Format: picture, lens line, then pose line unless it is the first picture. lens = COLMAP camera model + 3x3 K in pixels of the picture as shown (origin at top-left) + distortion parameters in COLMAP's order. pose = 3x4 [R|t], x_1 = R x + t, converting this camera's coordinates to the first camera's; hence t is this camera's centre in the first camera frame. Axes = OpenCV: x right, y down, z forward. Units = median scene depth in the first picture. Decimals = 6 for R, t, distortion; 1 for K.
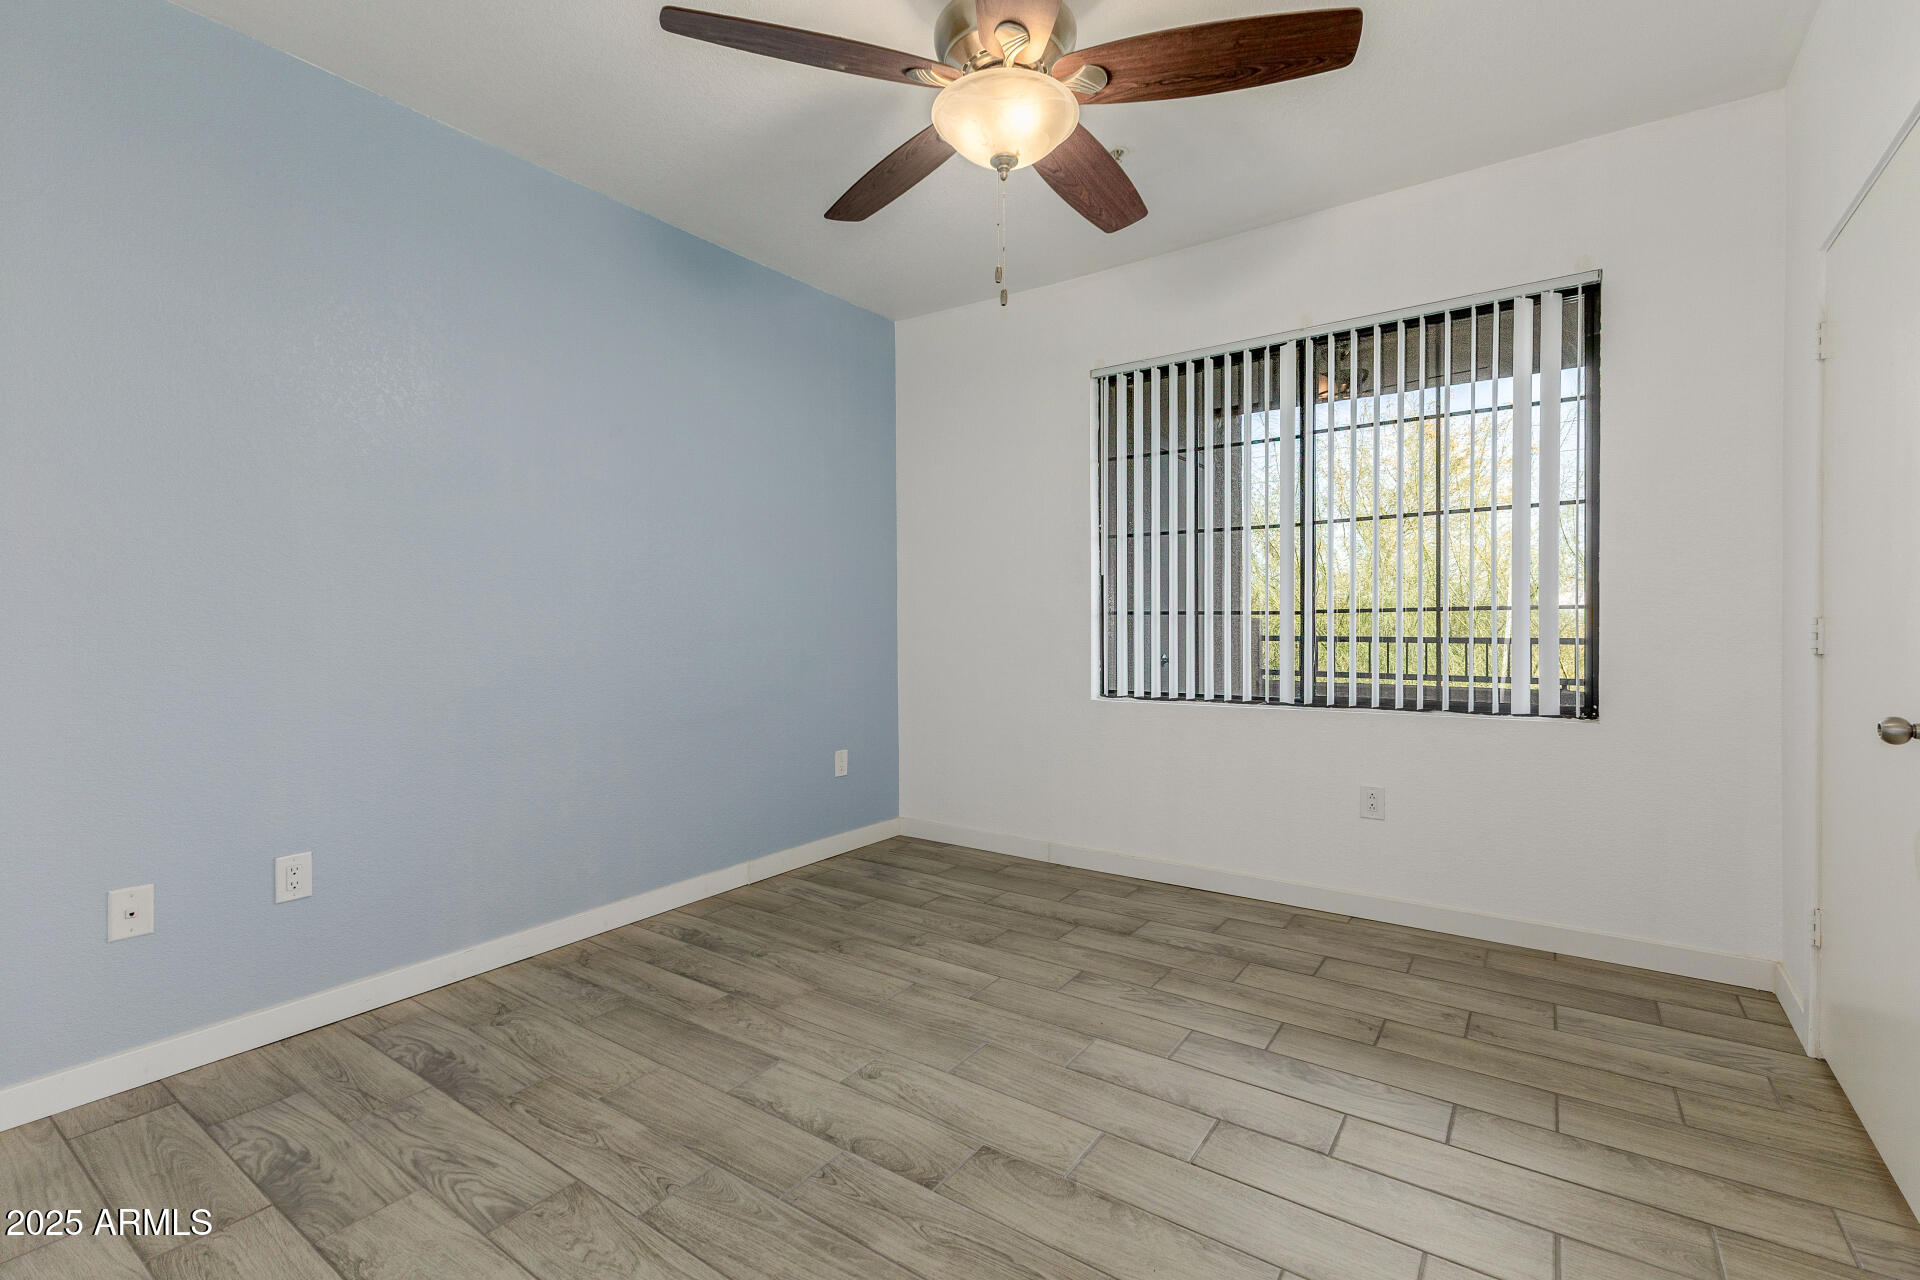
lens RADIAL K [[869.1, 0, 993.2], [0, 869.1, 630.0], [0, 0, 1]] dist [0.011389, -0.000589]
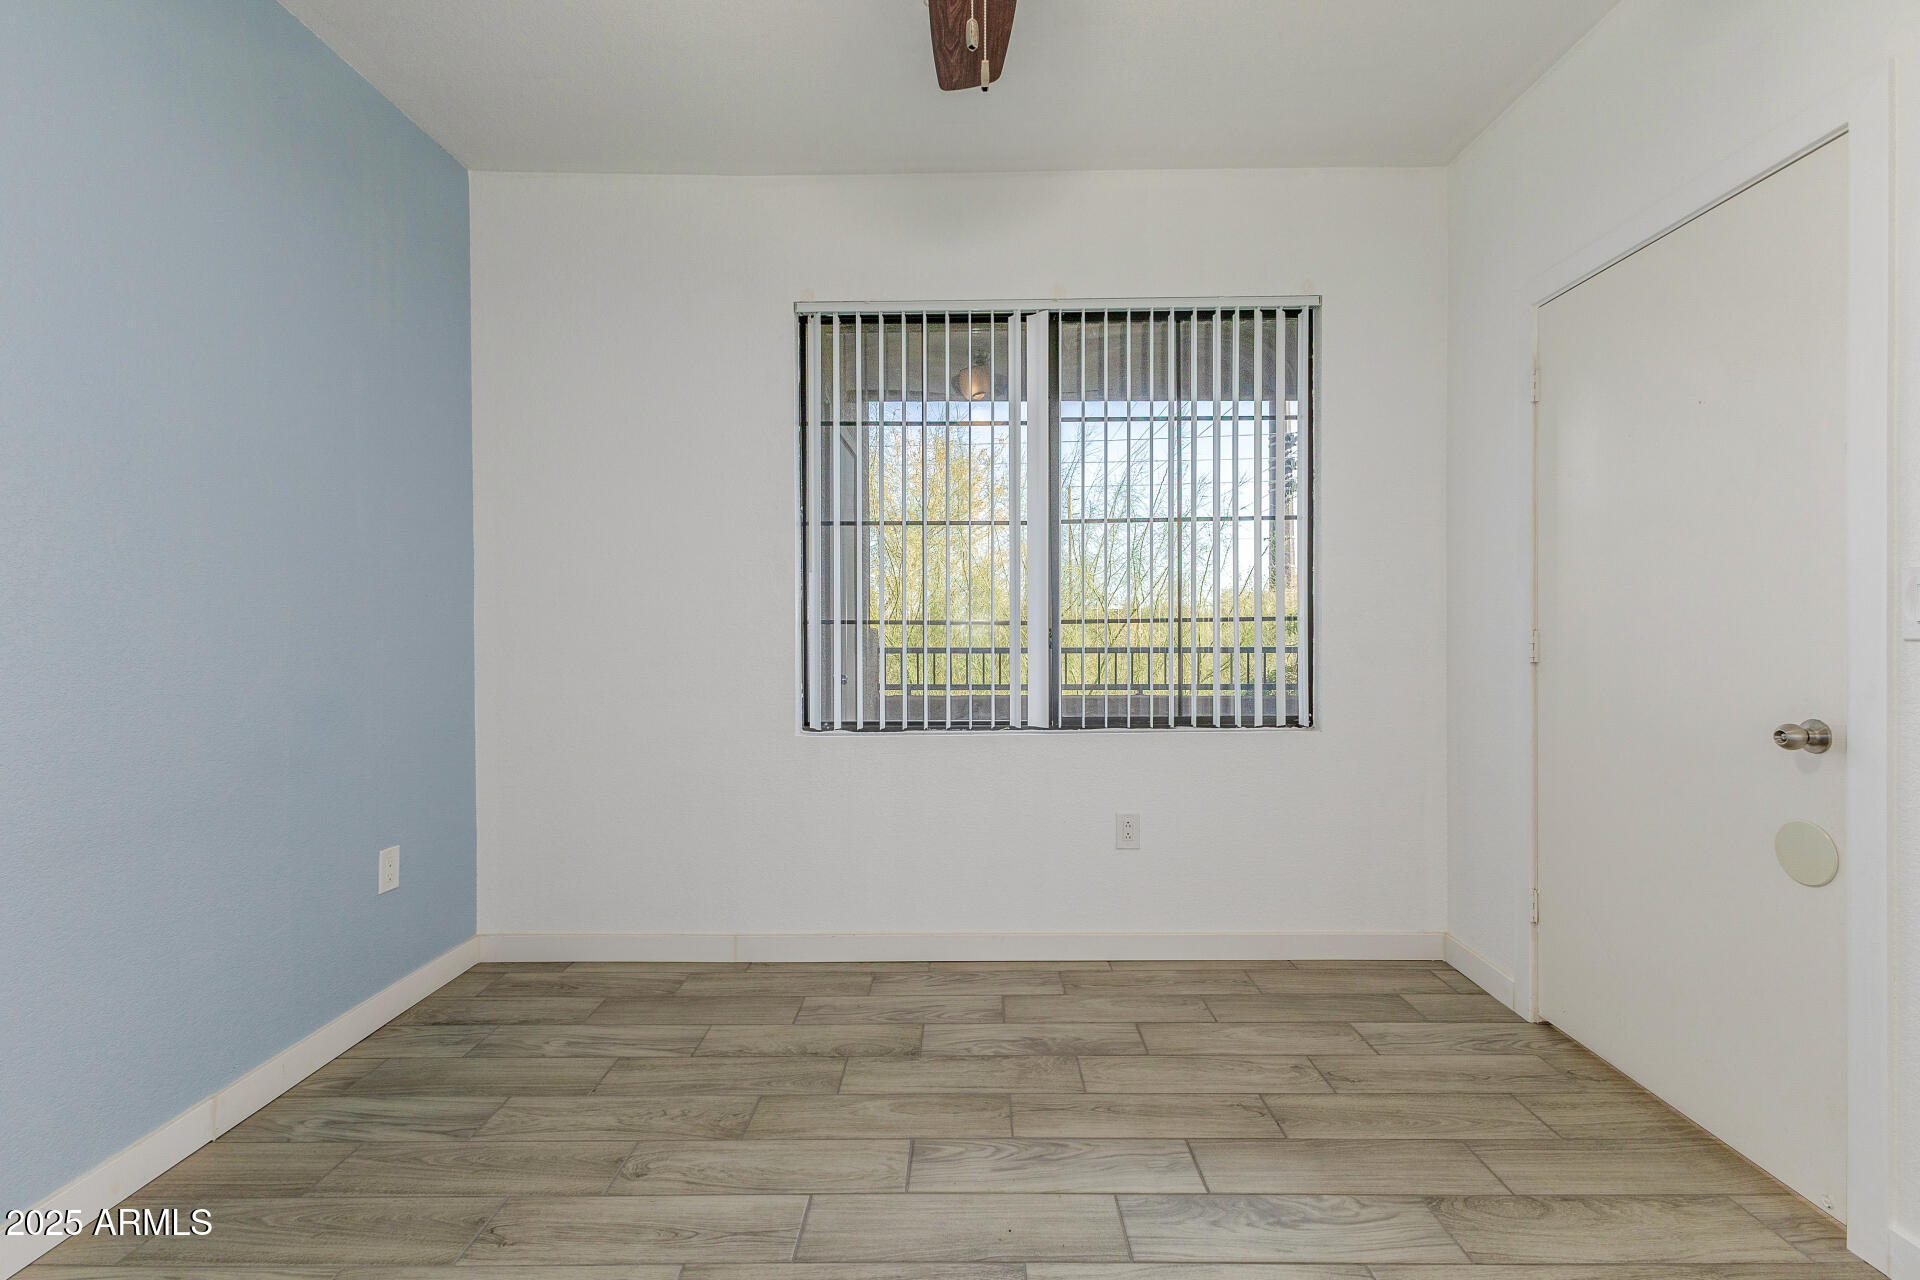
lens RADIAL K [[869.1, 0, 993.2], [0, 869.1, 630.0], [0, 0, 1]] dist [0.011389, -0.000589]
pose [[0.836609, 0.003343, 0.547791, -0.194112], [0.003288, 0.999933, -0.011122, -0.003121], [-0.547791, 0.011106, 0.836541, 0.331864]]
